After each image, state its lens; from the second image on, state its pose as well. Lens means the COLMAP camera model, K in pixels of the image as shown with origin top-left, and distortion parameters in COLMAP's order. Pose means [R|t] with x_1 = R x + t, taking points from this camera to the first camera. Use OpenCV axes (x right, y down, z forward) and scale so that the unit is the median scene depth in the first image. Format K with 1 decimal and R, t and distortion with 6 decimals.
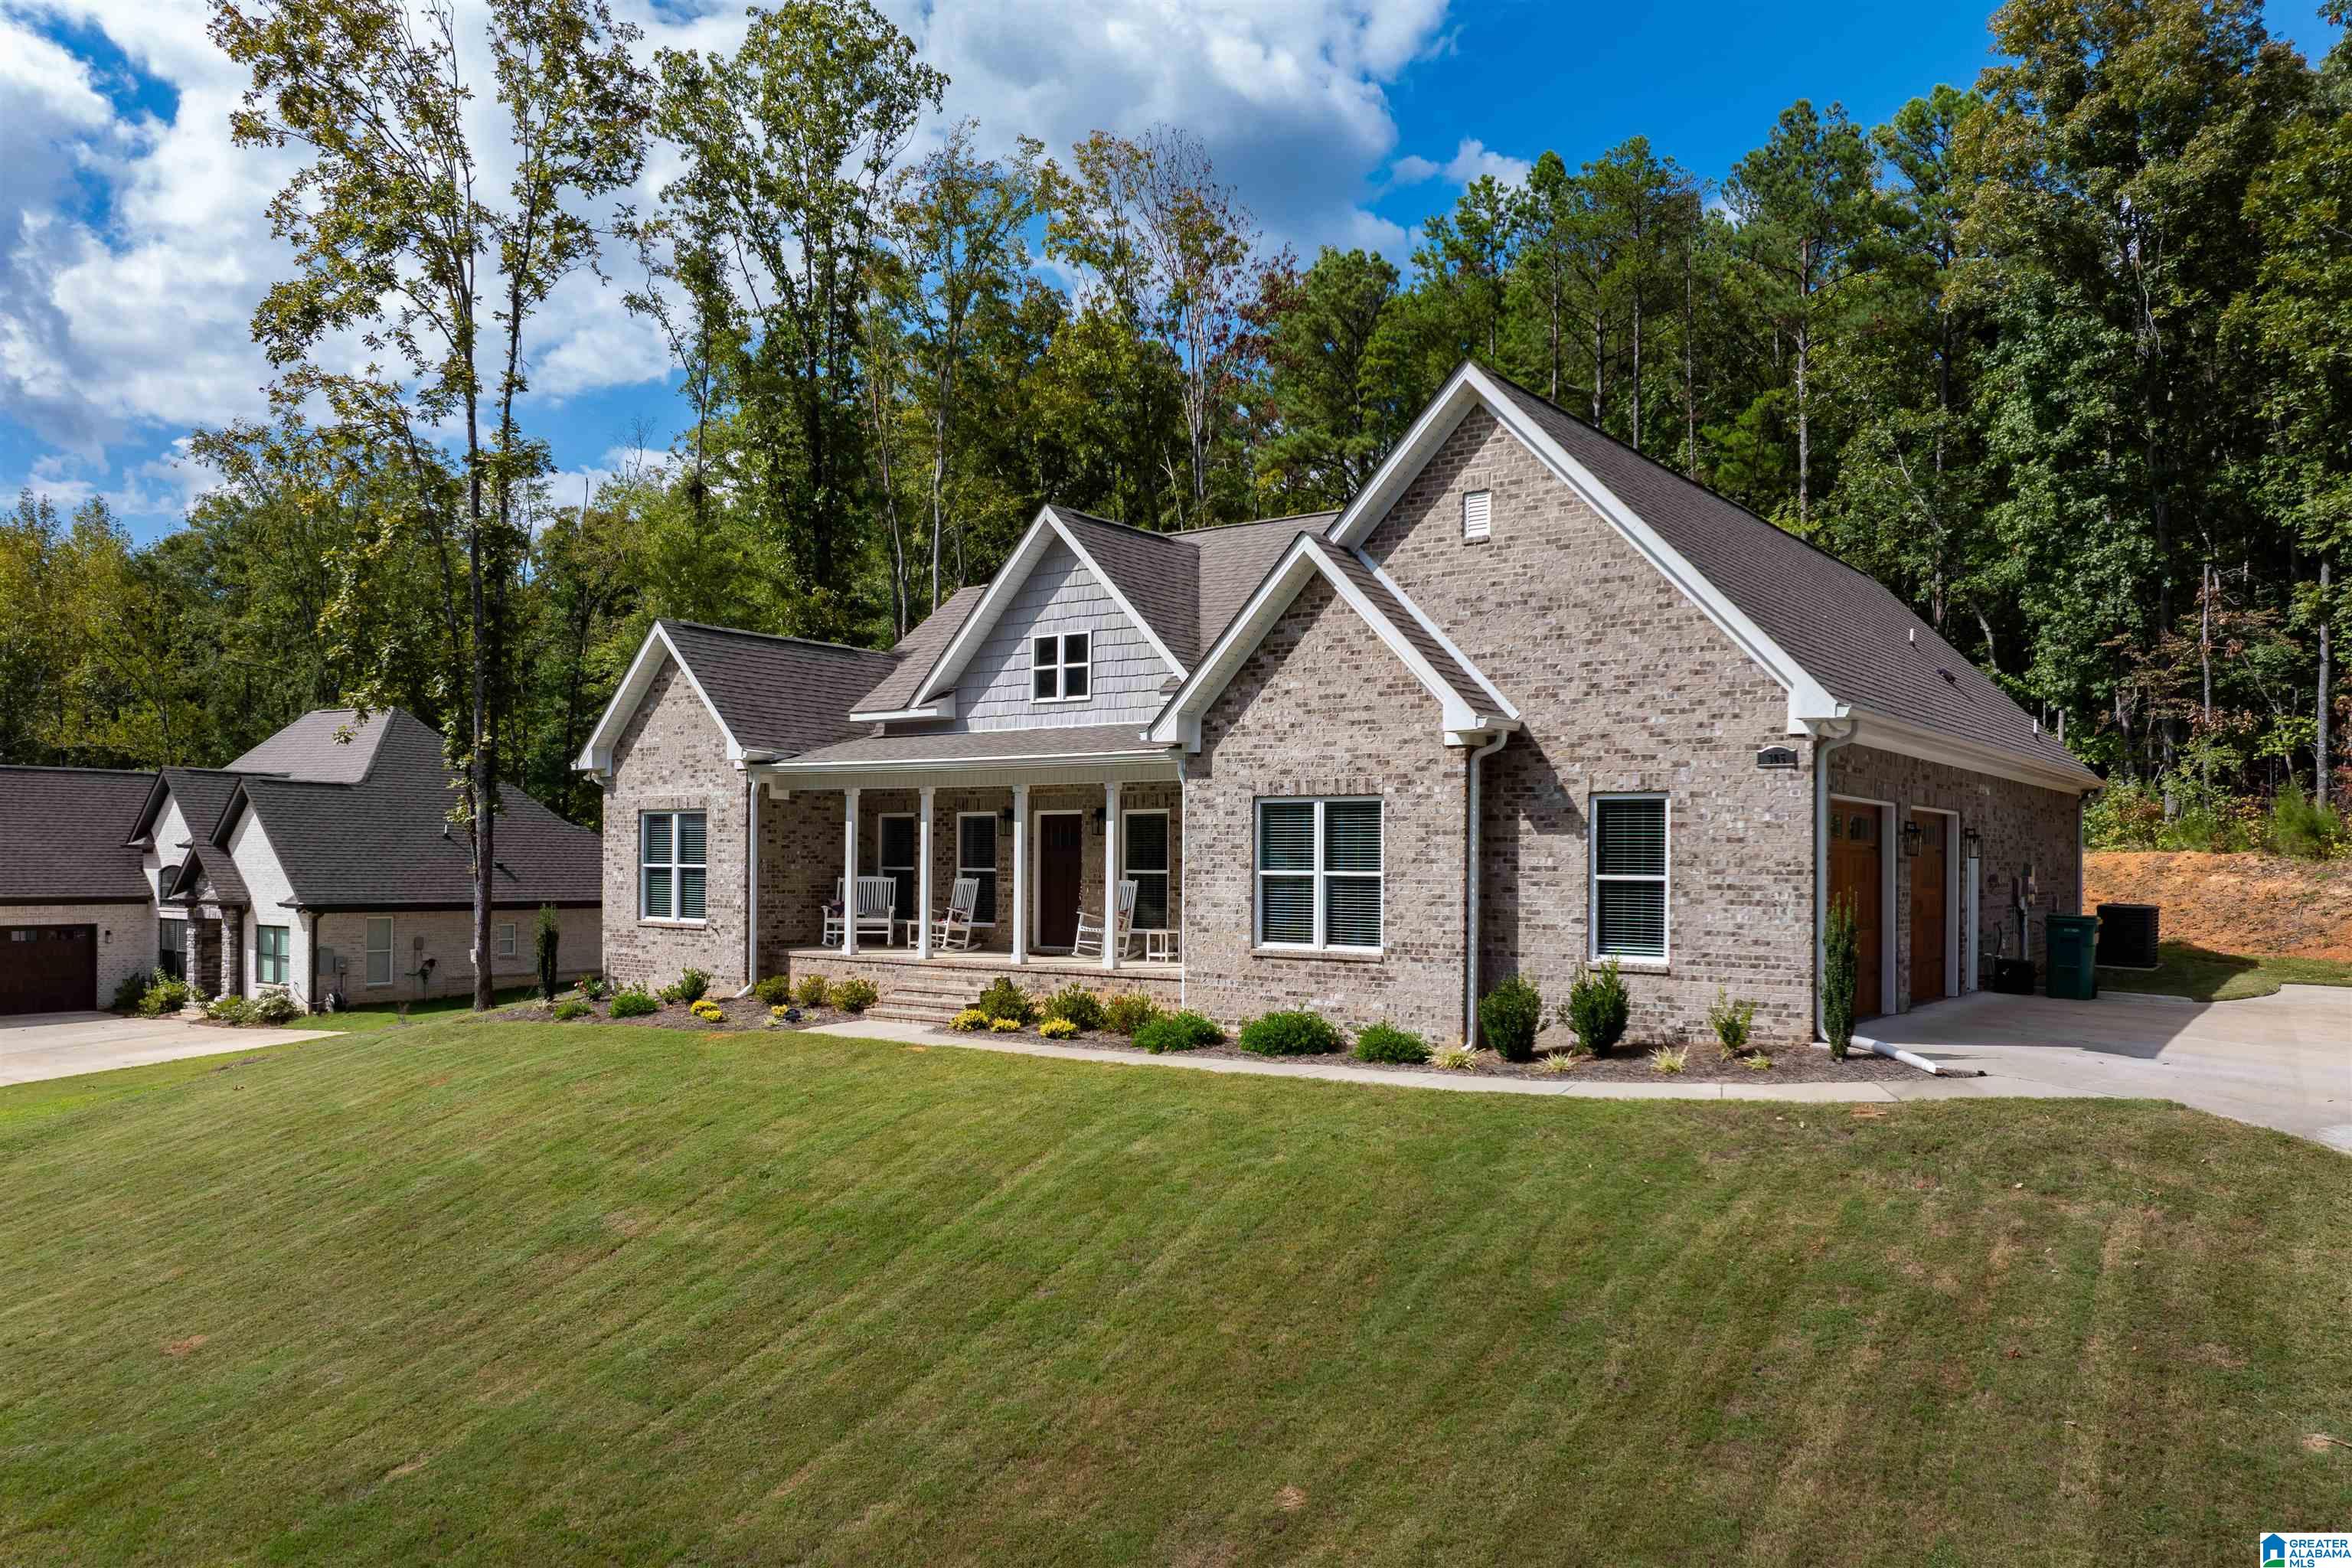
lens RADIAL K [[1685.9, 0, 1173.5], [0, 1685.9, 867.3], [0, 0, 1]] dist [-0.028997, 0.002653]
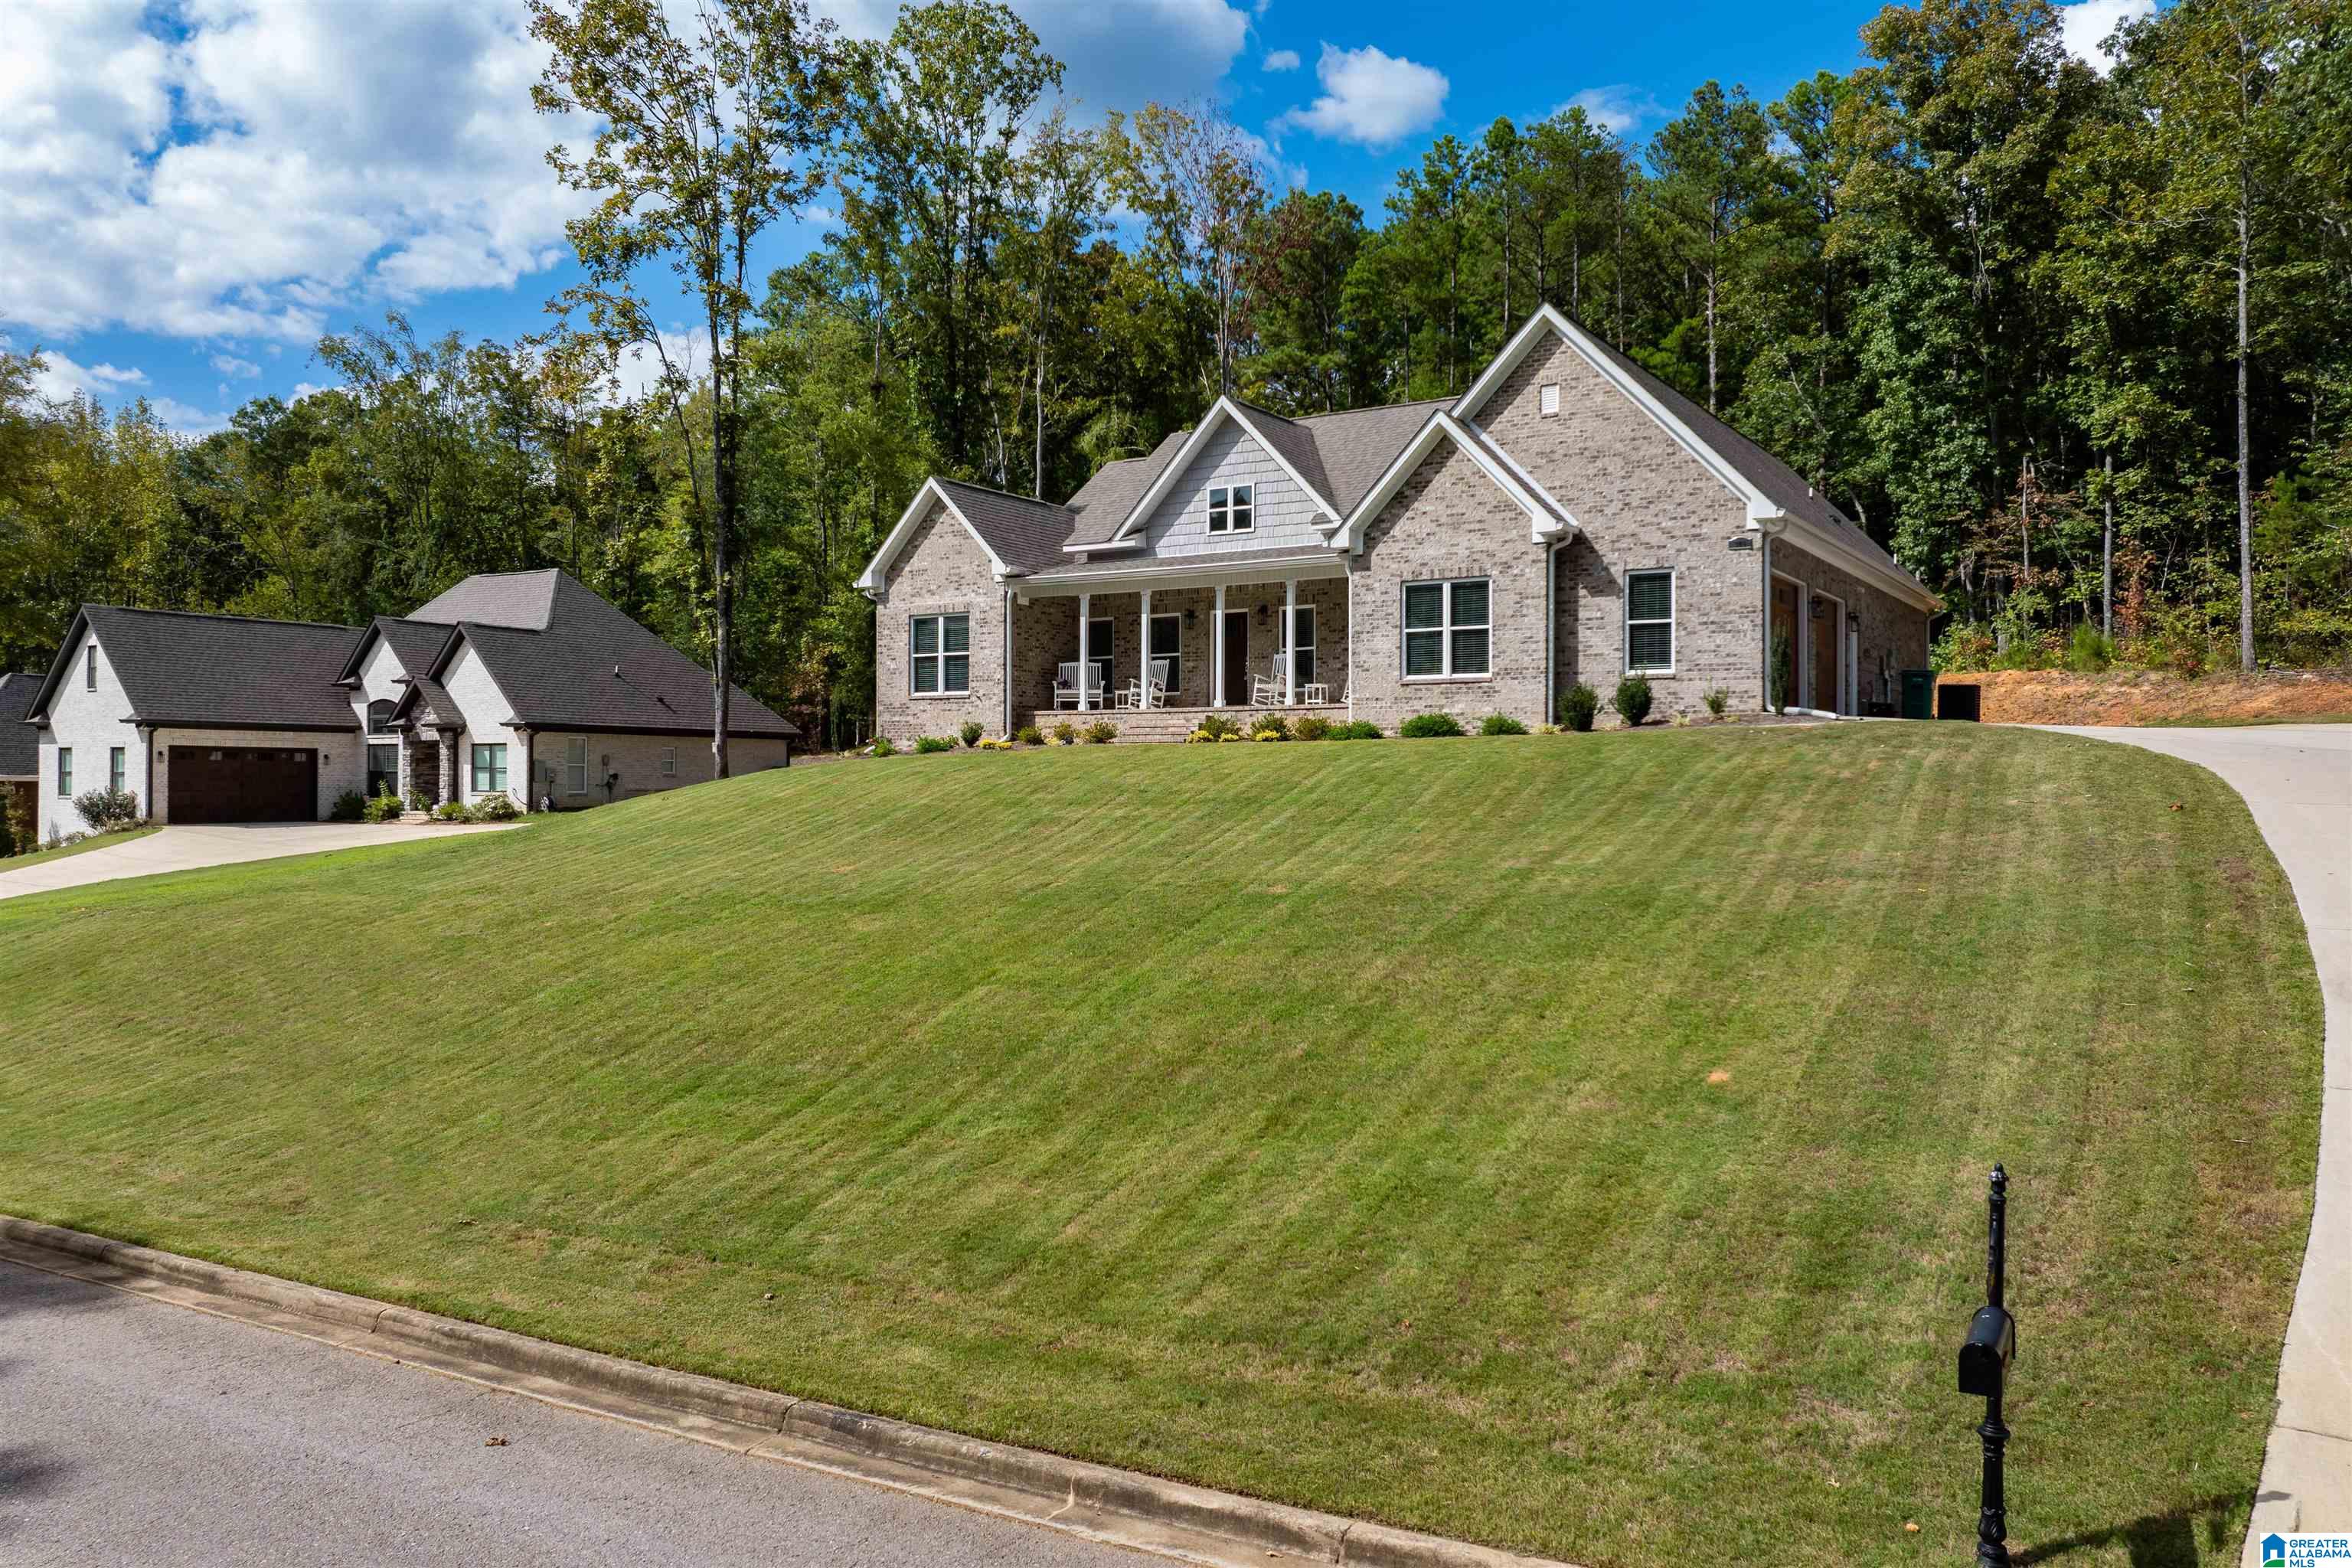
lens RADIAL K [[1680.8, 0, 1176.0], [0, 1680.8, 784.0], [0, 0, 1]] dist [-0.003578, -0.053218]
pose [[0.997888, -0.004310, 0.064812, -0.207812], [0.004363, 0.999990, -0.000674, 0.115482], [-0.064809, 0.000955, 0.997897, -0.421781]]
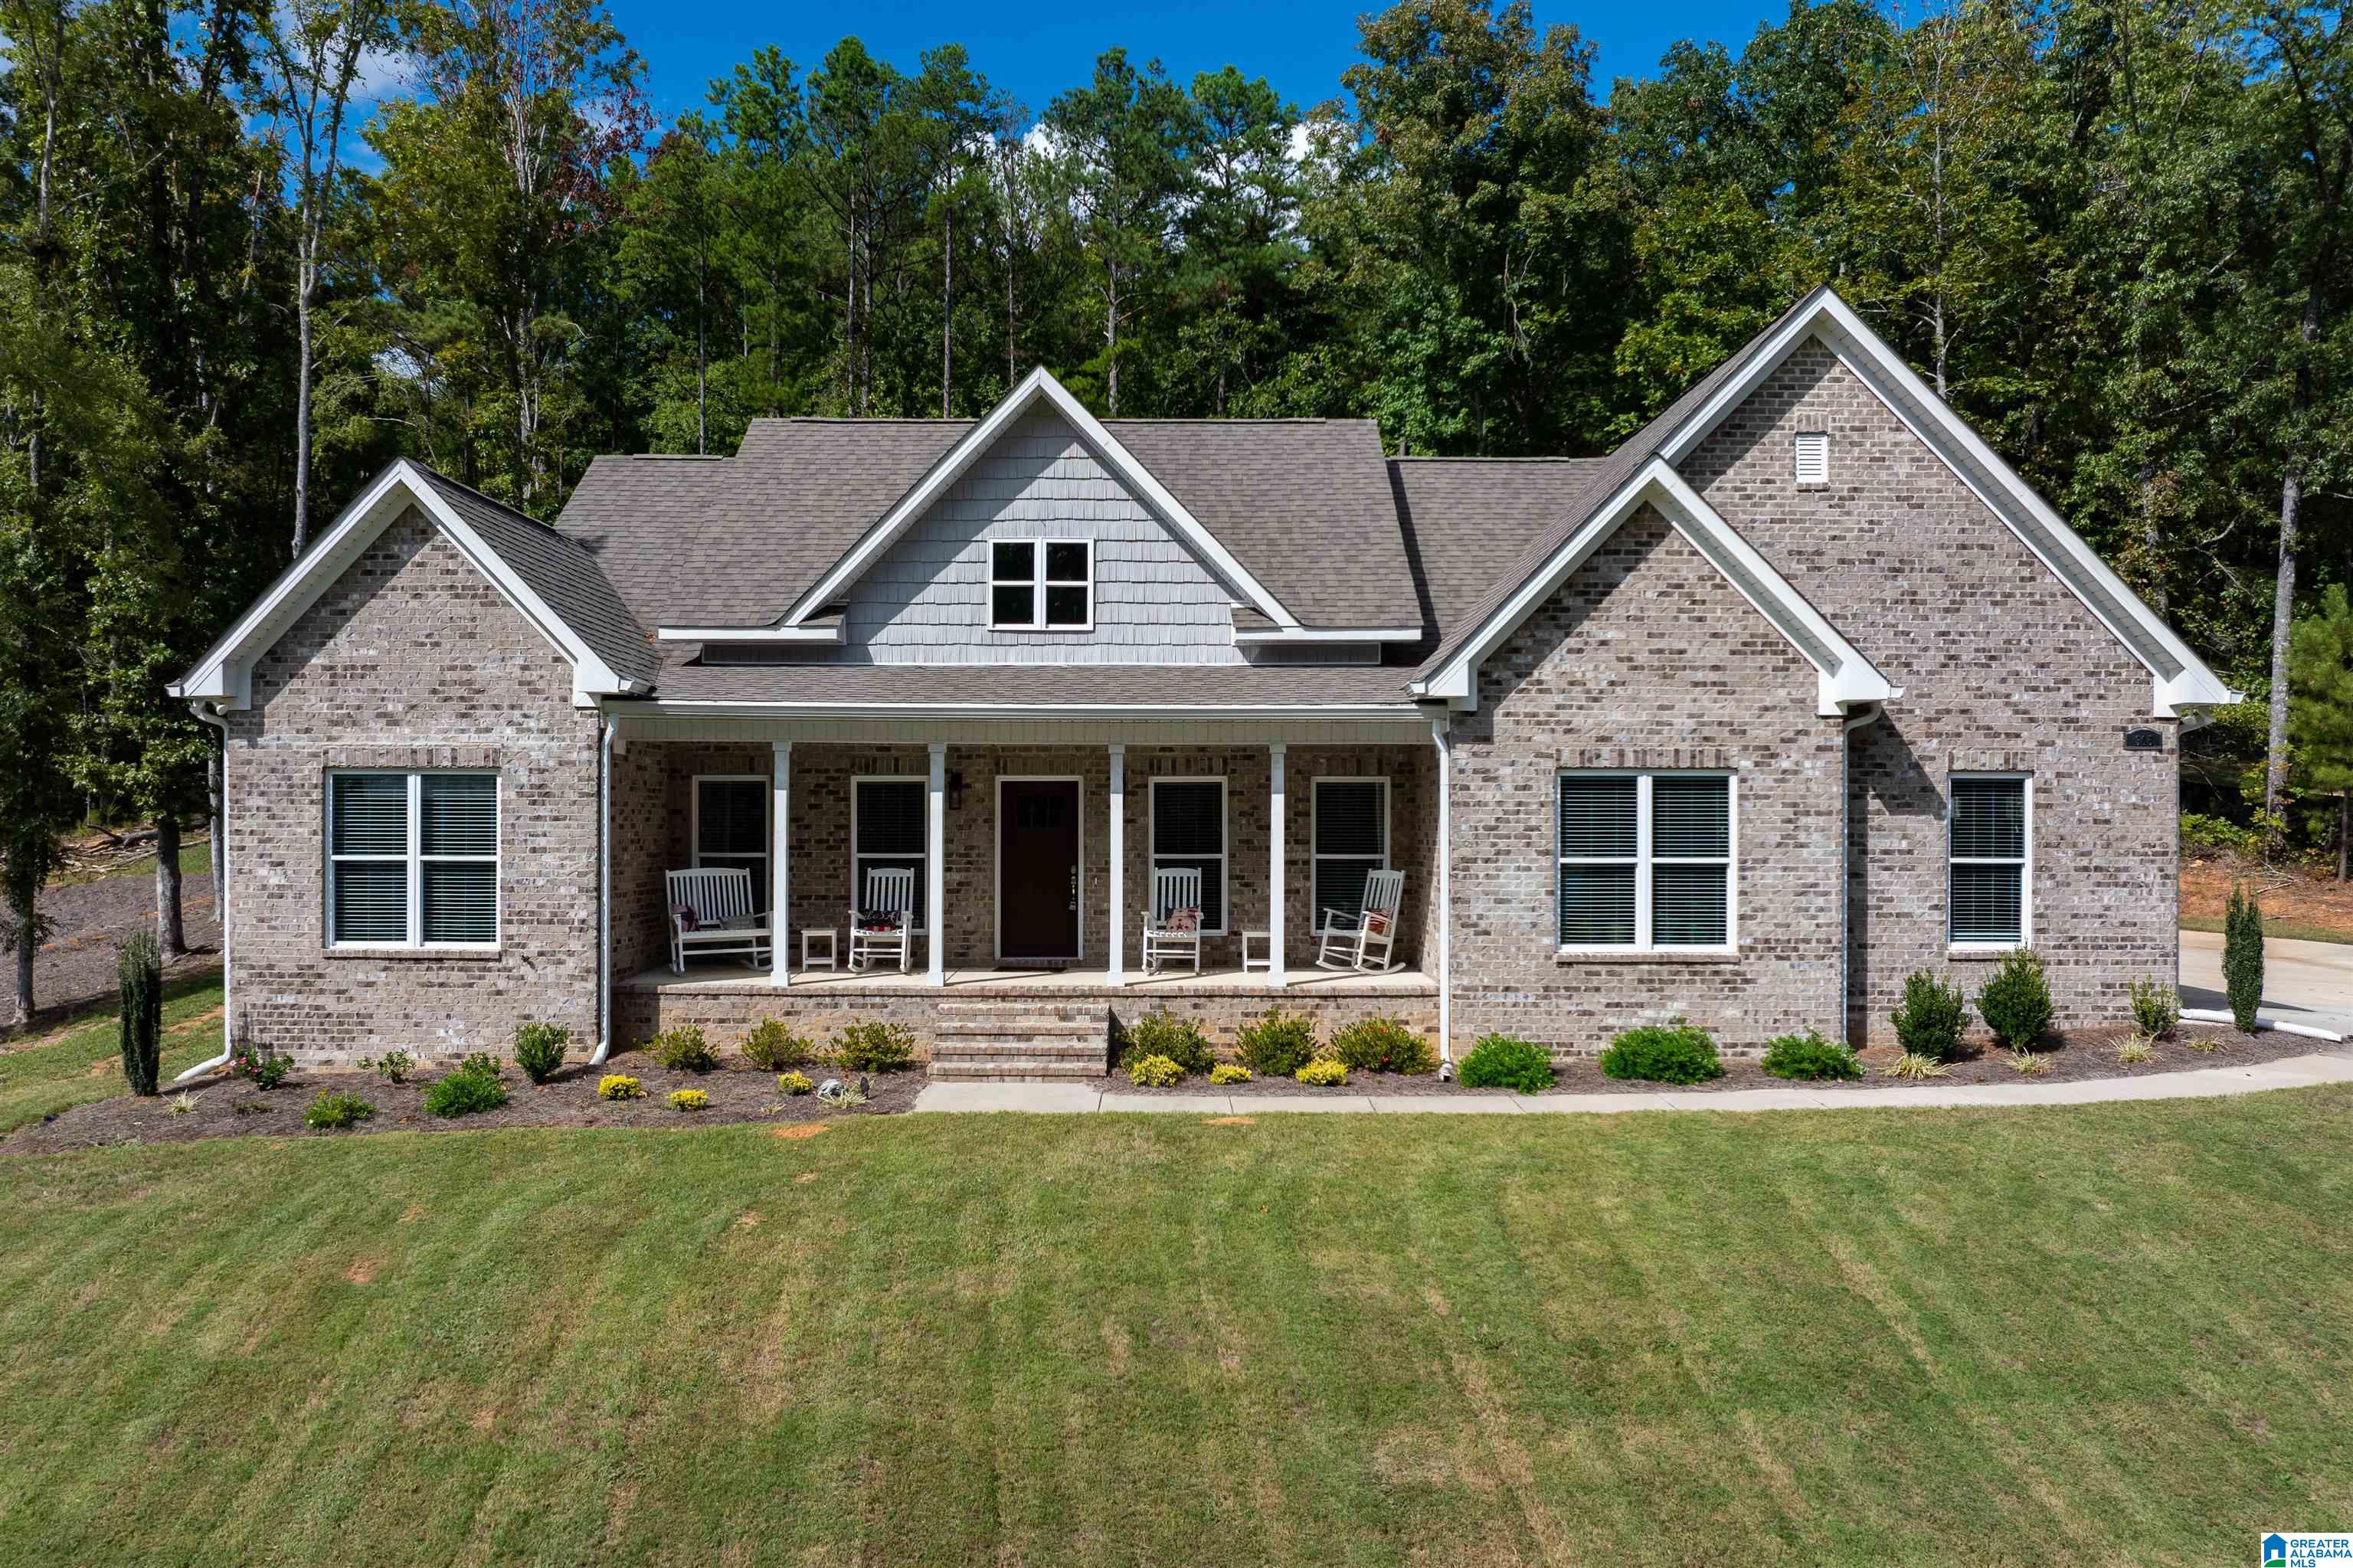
lens RADIAL K [[1751.5, 0, 1170.1], [0, 1751.5, 815.4], [0, 0, 1]] dist [-0.009826, -0.073562]
pose [[0.802696, -0.006185, 0.596356, -0.489236], [0.006489, 0.999978, 0.001637, -0.017091], [-0.596353, 0.002556, 0.802718, 0.342663]]
